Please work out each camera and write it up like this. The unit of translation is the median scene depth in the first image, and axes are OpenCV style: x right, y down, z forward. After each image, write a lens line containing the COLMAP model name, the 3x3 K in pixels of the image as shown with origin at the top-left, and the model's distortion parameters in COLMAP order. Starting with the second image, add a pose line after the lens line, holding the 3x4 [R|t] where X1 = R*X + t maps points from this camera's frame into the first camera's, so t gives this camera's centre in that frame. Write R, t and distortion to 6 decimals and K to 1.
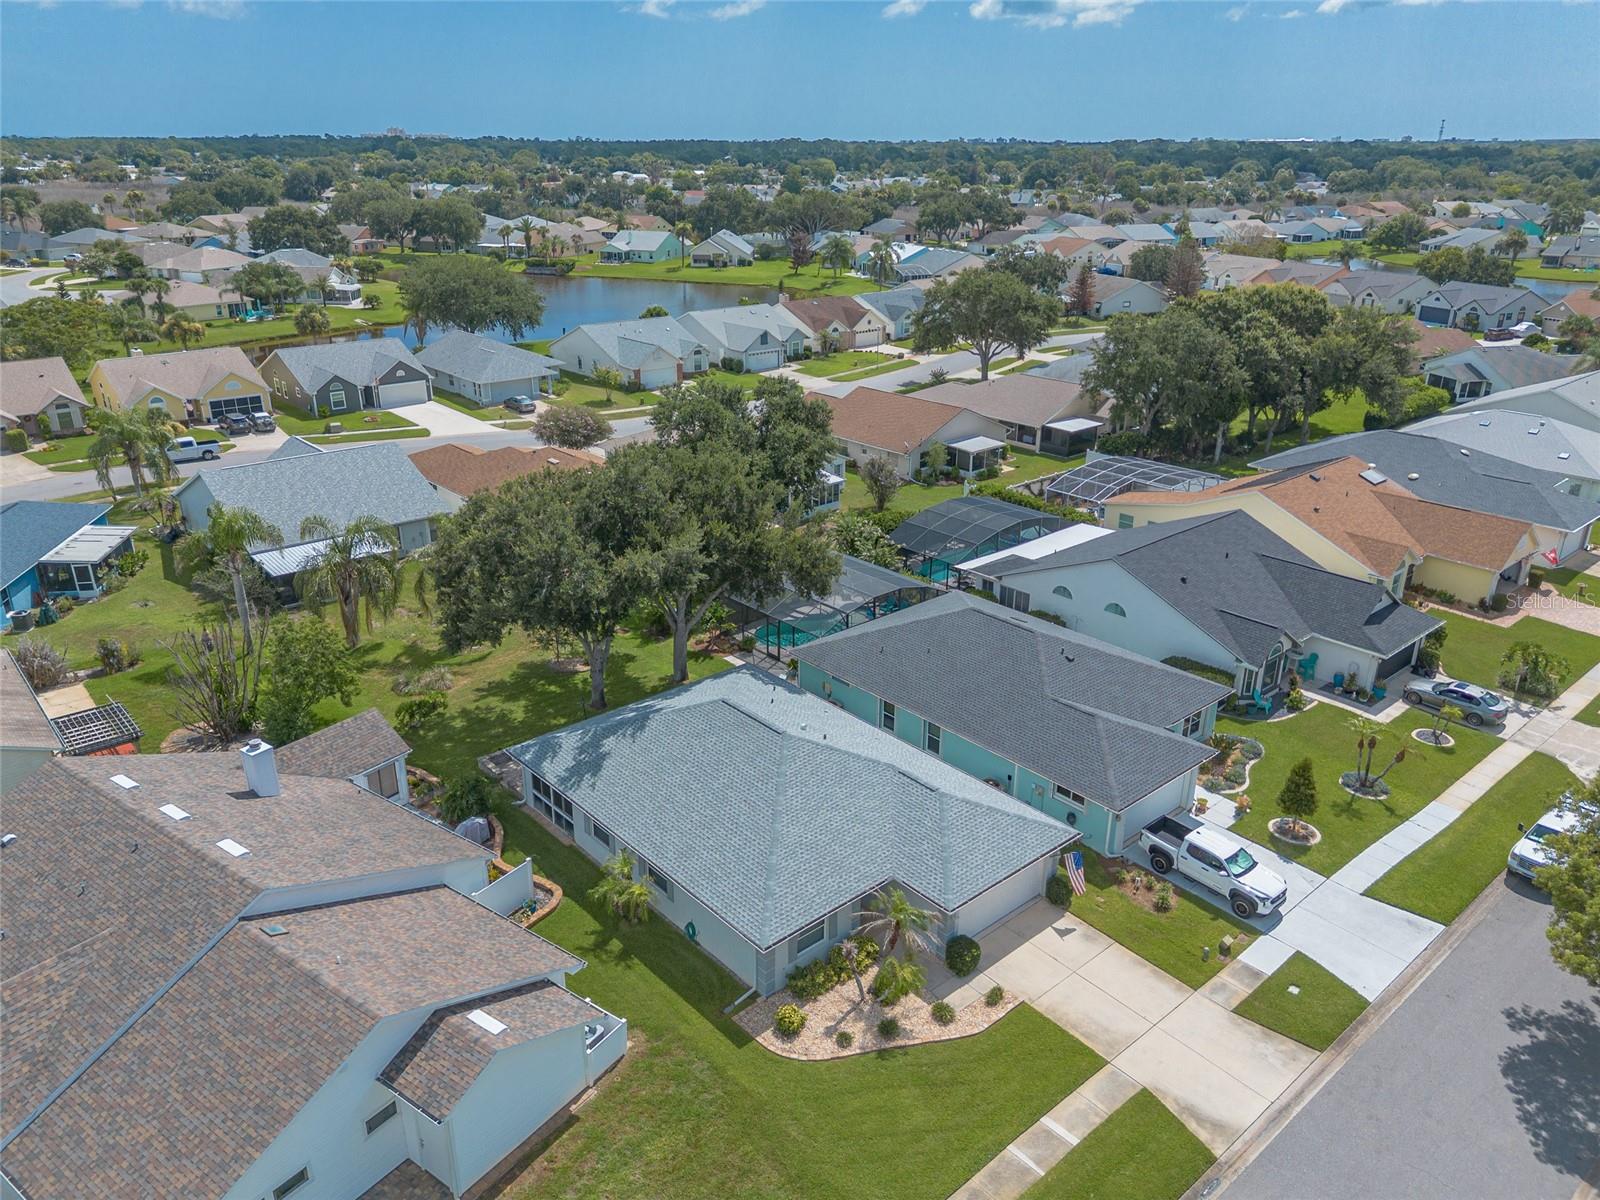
lens RADIAL K [[1140.8, 0, 797.1], [0, 1140.8, 599.9], [0, 0, 1]] dist [0.076156, -0.076050]
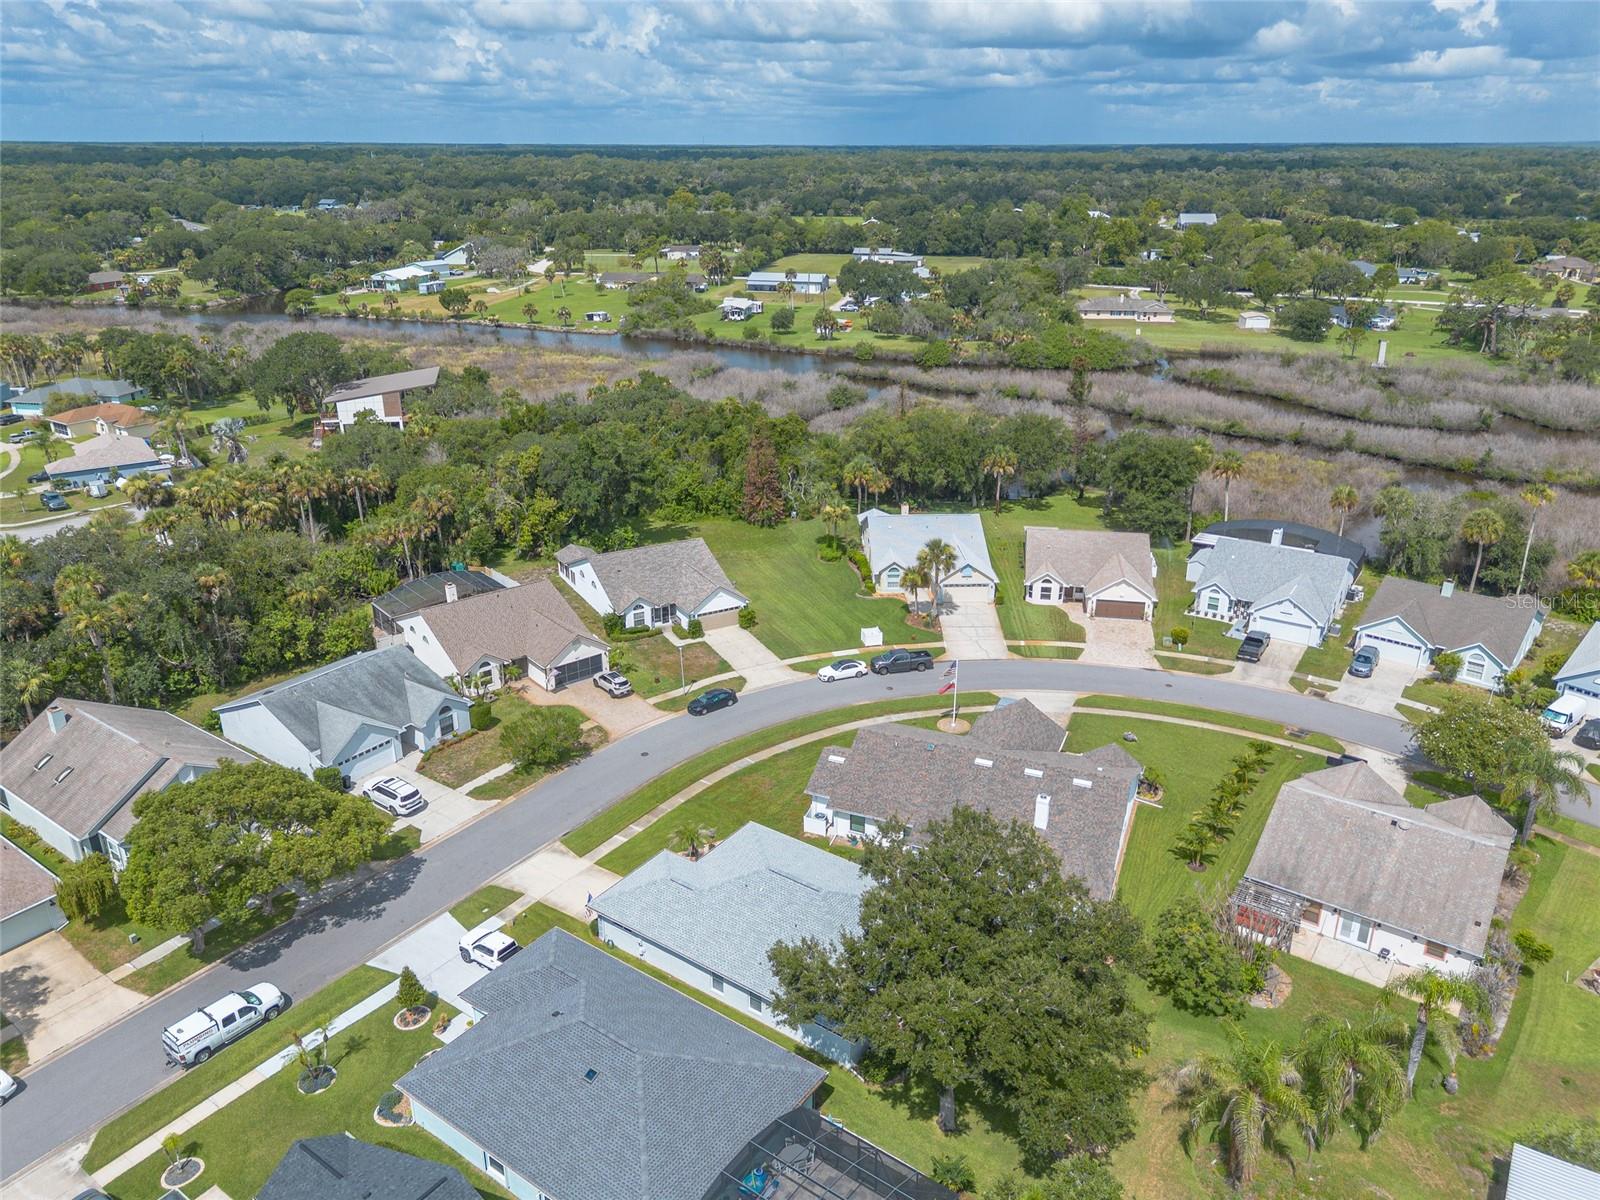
lens RADIAL K [[1131.6, 0, 798.5], [0, 1131.6, 604.2], [0, 0, 1]] dist [0.080408, -0.086592]
pose [[-0.973929, 0.080035, -0.212268, 0.165443], [-0.088981, 0.725942, 0.681976, -0.793217], [0.208676, 0.683083, -0.699894, 1.209963]]
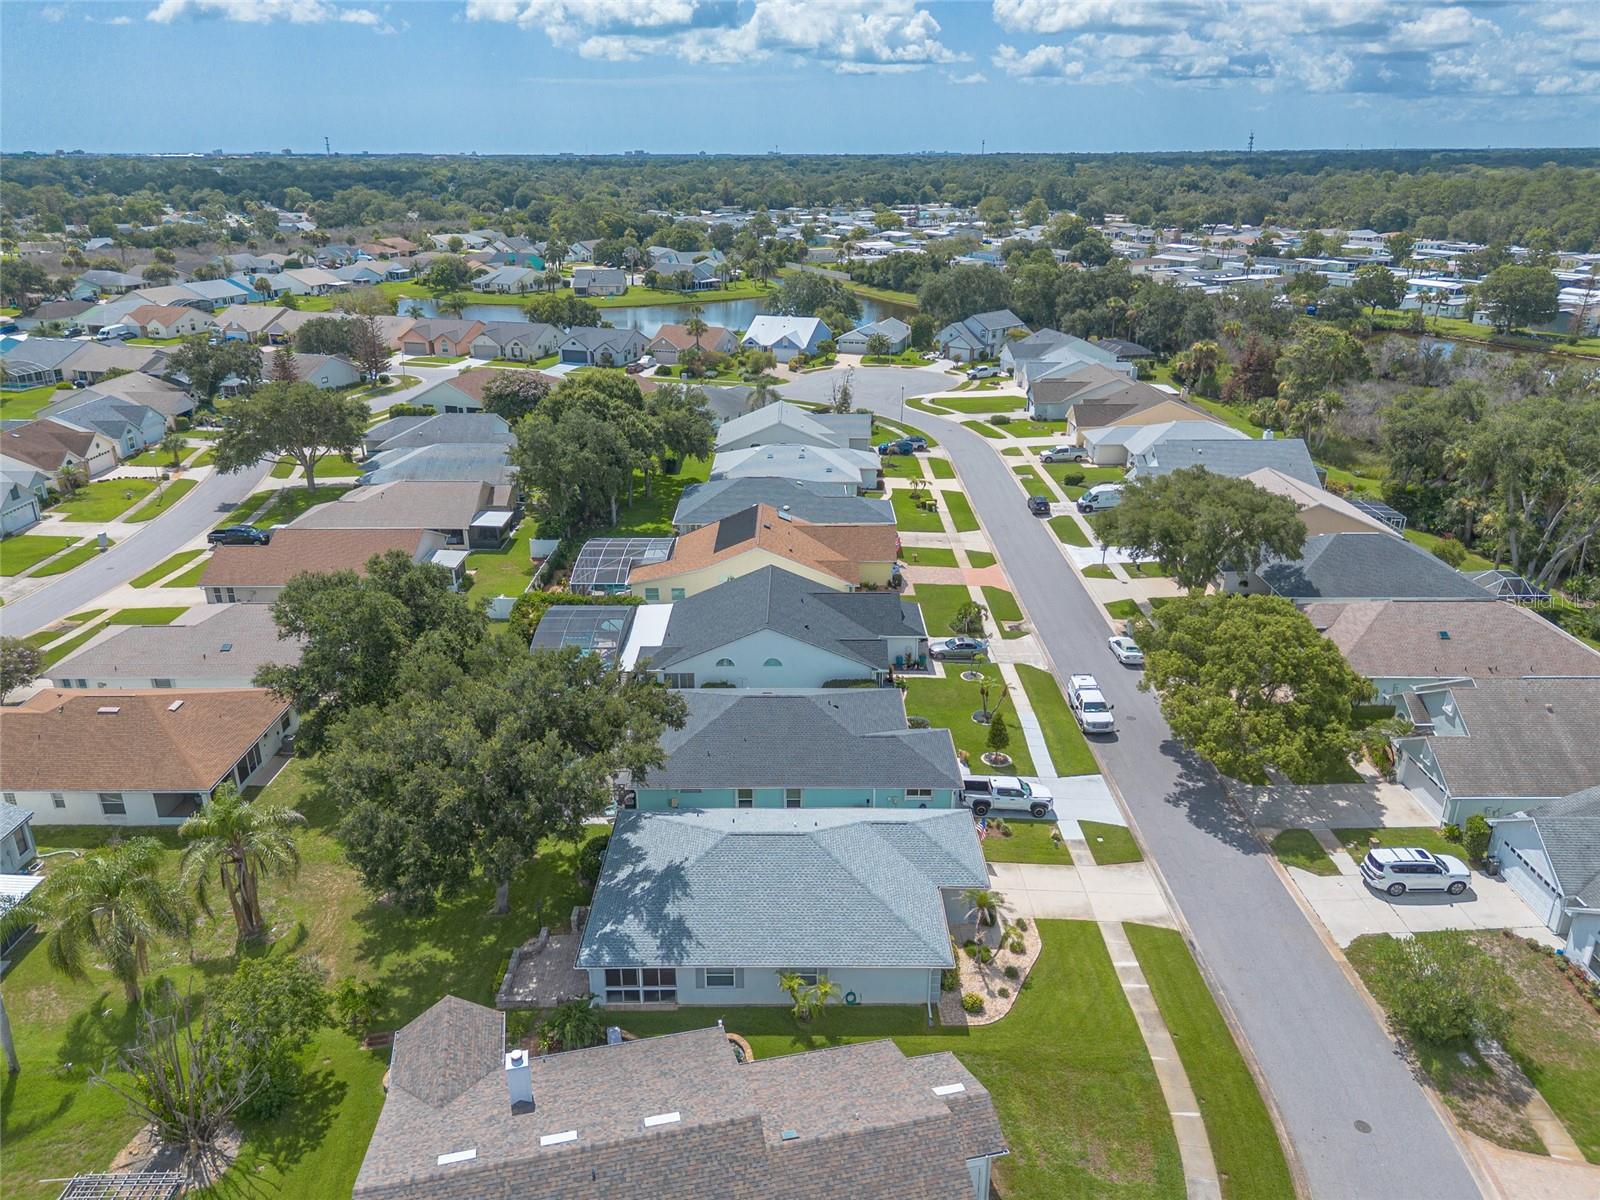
lens RADIAL K [[1140.8, 0, 797.1], [0, 1140.8, 599.9], [0, 0, 1]] dist [0.076156, -0.076050]
pose [[0.660402, -0.277236, 0.697860, -0.552128], [0.282584, 0.952788, 0.111094, -0.182522], [-0.695712, 0.123838, 0.707566, 0.039148]]
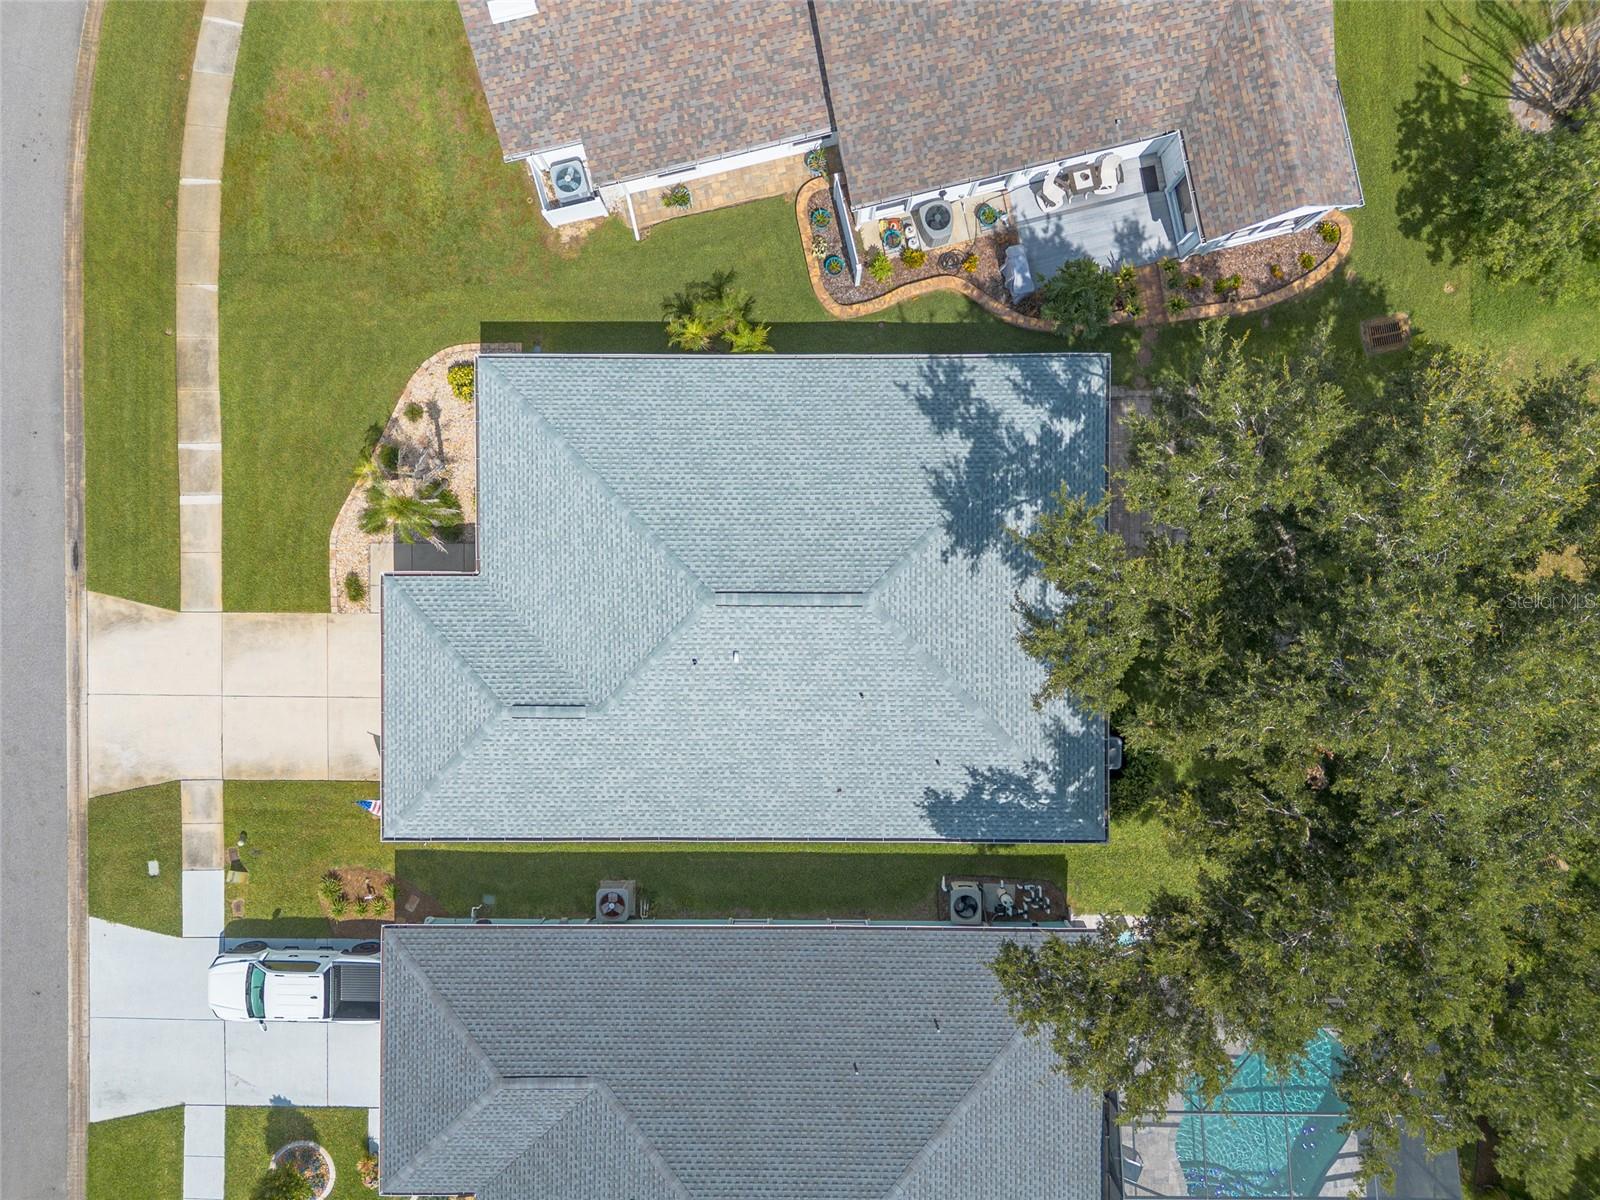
lens RADIAL K [[1131.6, 0, 798.5], [0, 1131.6, 604.2], [0, 0, 1]] dist [0.080408, -0.086592]
pose [[-0.659722, 0.751403, 0.012708, -0.031934], [-0.268096, -0.251115, 0.930089, -0.322030], [0.702063, 0.610193, 0.367114, 0.522265]]
